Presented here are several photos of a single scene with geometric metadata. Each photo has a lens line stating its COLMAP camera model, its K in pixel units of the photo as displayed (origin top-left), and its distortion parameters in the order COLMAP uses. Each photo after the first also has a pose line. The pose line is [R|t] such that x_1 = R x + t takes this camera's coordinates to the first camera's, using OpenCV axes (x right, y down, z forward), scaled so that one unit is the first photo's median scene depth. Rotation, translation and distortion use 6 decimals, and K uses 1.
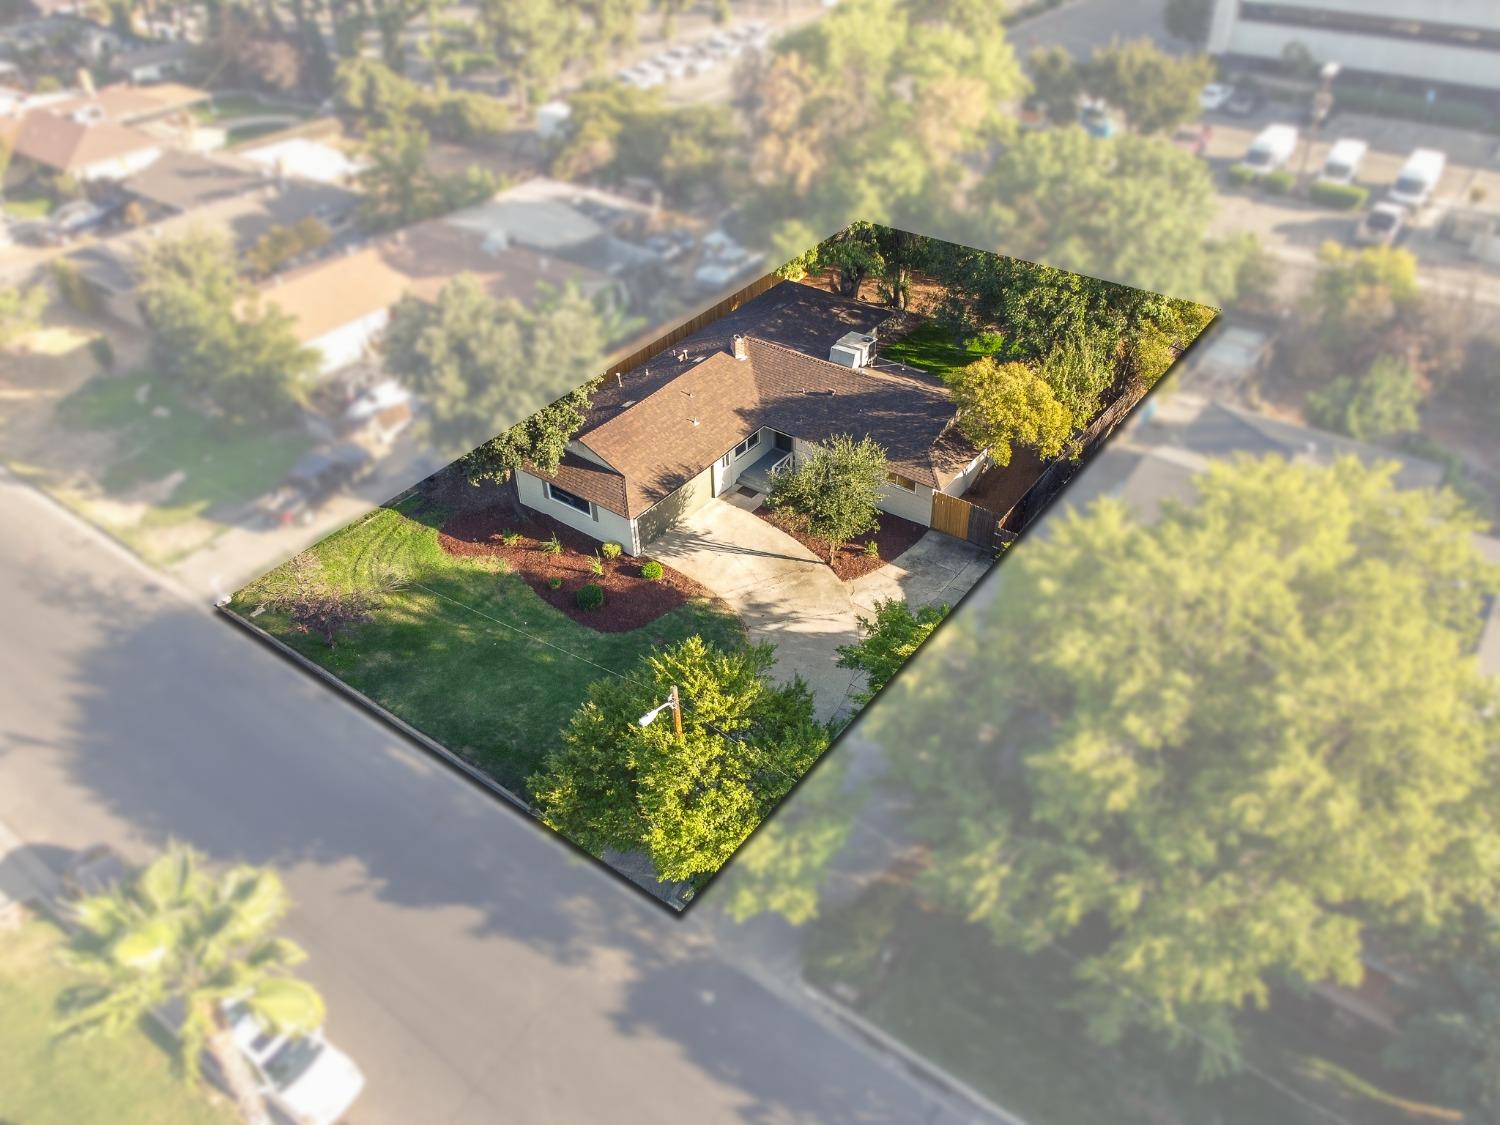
lens RADIAL K [[1131.5, 0, 750.0], [0, 1131.5, 562.5], [0, 0, 1]] dist [-0.013851, 0.004095]
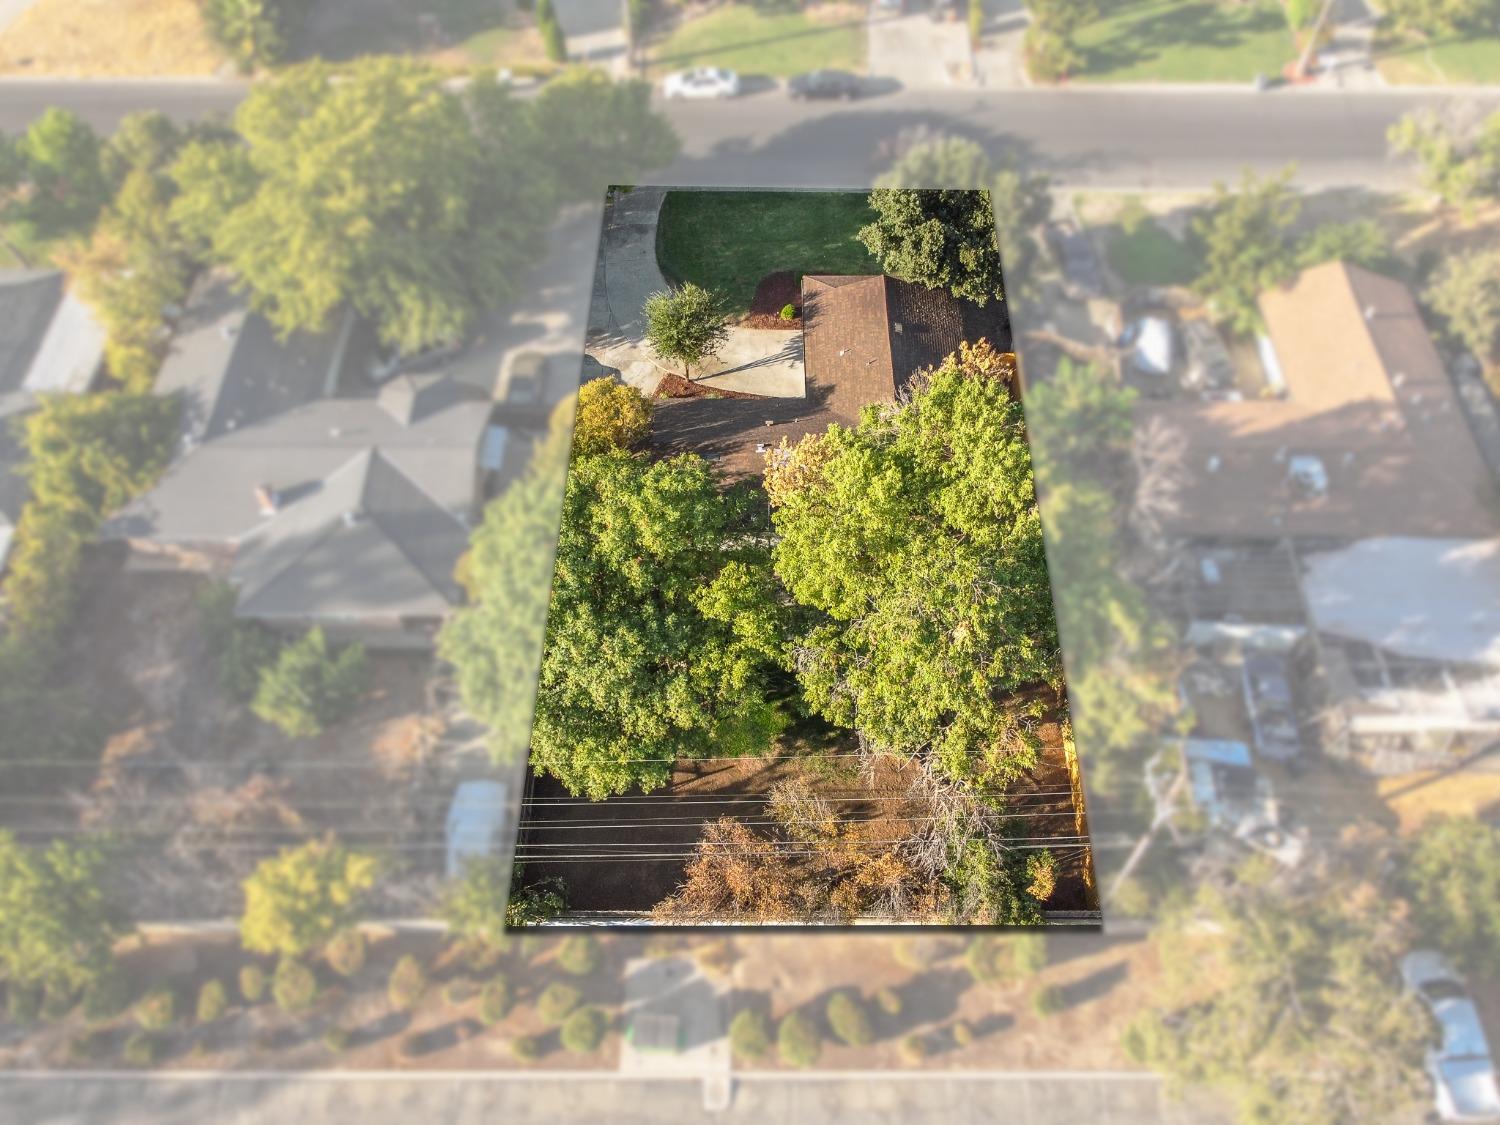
lens RADIAL K [[1131.5, 0, 750.0], [0, 1131.5, 562.5], [0, 0, 1]] dist [-0.013851, 0.004095]
pose [[-0.804140, 0.496611, -0.326707, 0.542089], [-0.355031, 0.039578, 0.934016, -1.226433], [0.476773, 0.867071, 0.144486, 1.025929]]
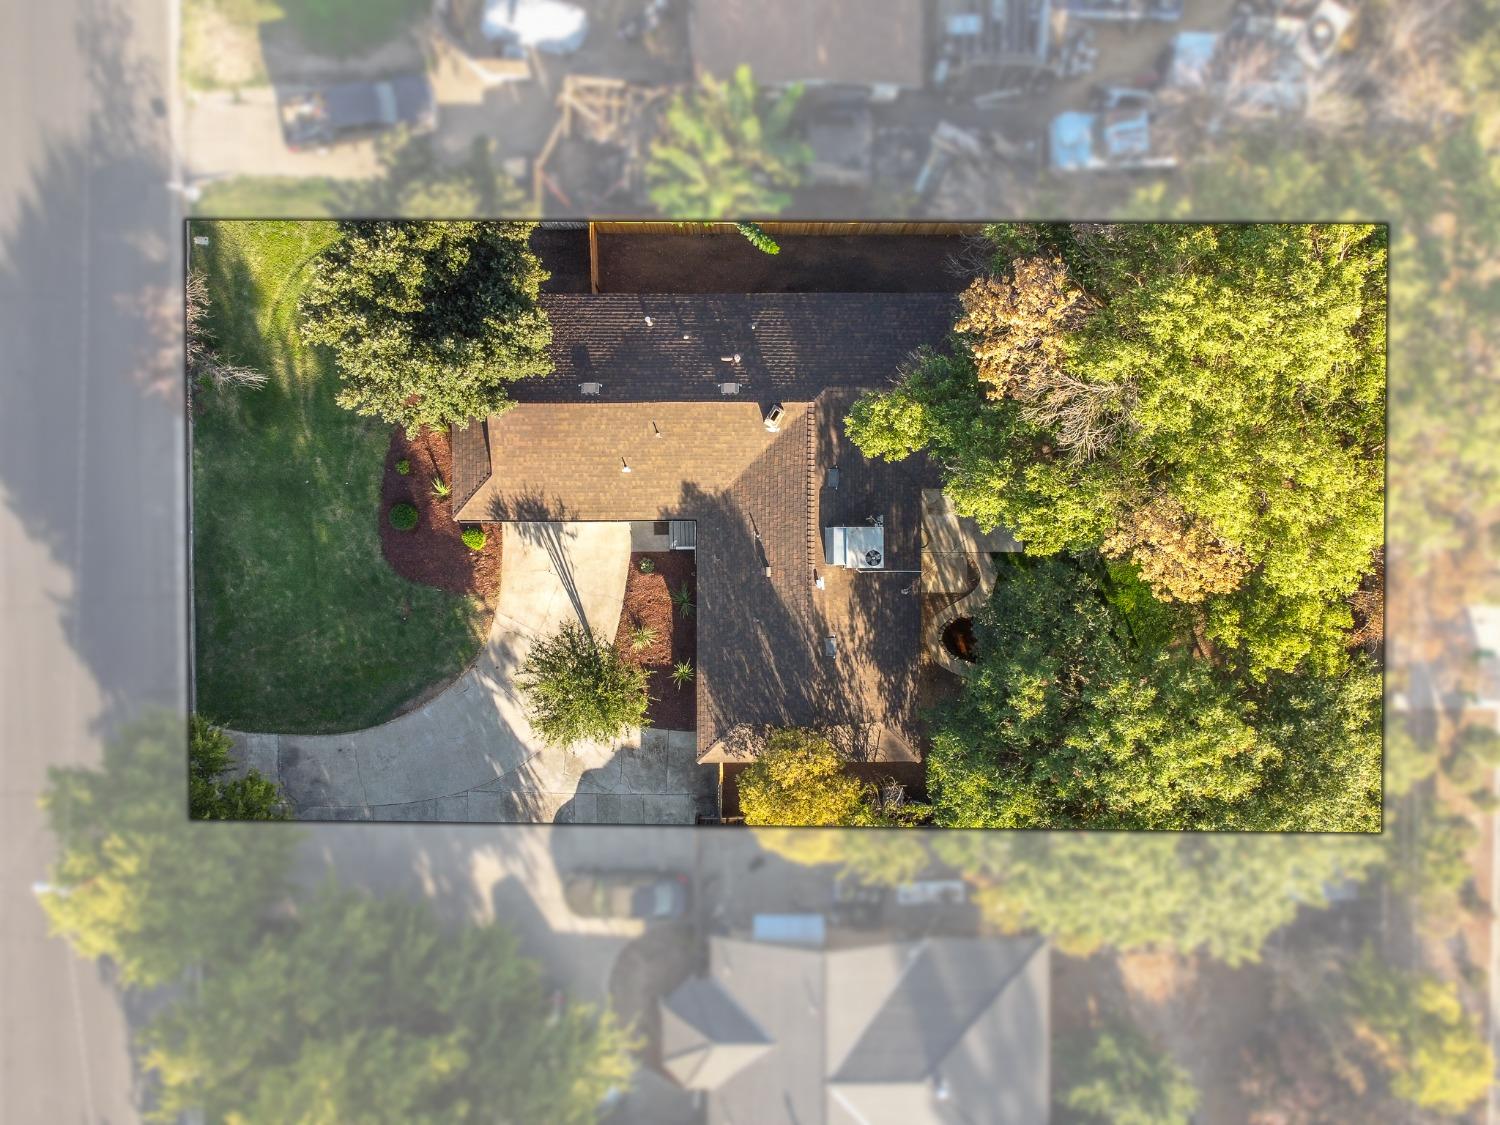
lens RADIAL K [[1131.5, 0, 750.0], [0, 1131.5, 562.5], [0, 0, 1]] dist [-0.013851, 0.004095]
pose [[0.599997, 0.798645, 0.046578, 0.024278], [-0.497995, 0.327294, 0.803044, -0.852445], [0.626102, -0.505019, 0.594097, 0.560802]]
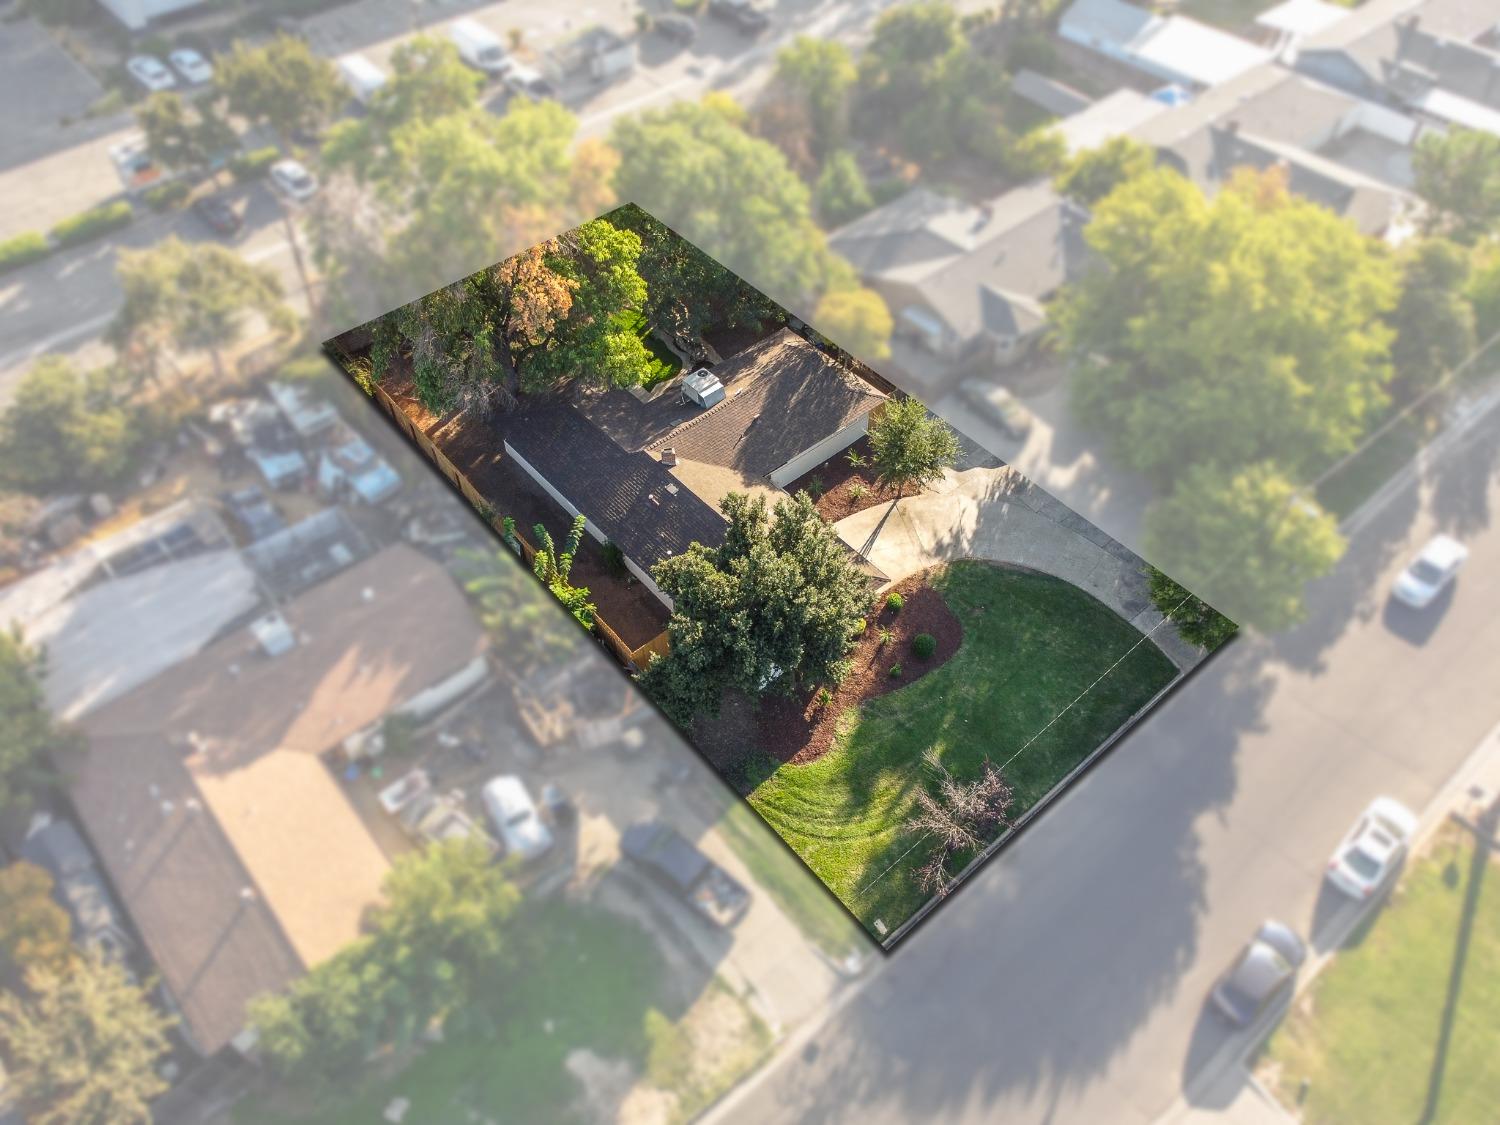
lens RADIAL K [[1131.5, 0, 750.0], [0, 1131.5, 562.5], [0, 0, 1]] dist [-0.013851, 0.004095]
pose [[0.213783, -0.726374, 0.653206, -0.839367], [0.603874, 0.623867, 0.496111, -0.677425], [-0.767875, 0.288394, 0.572011, 0.427412]]
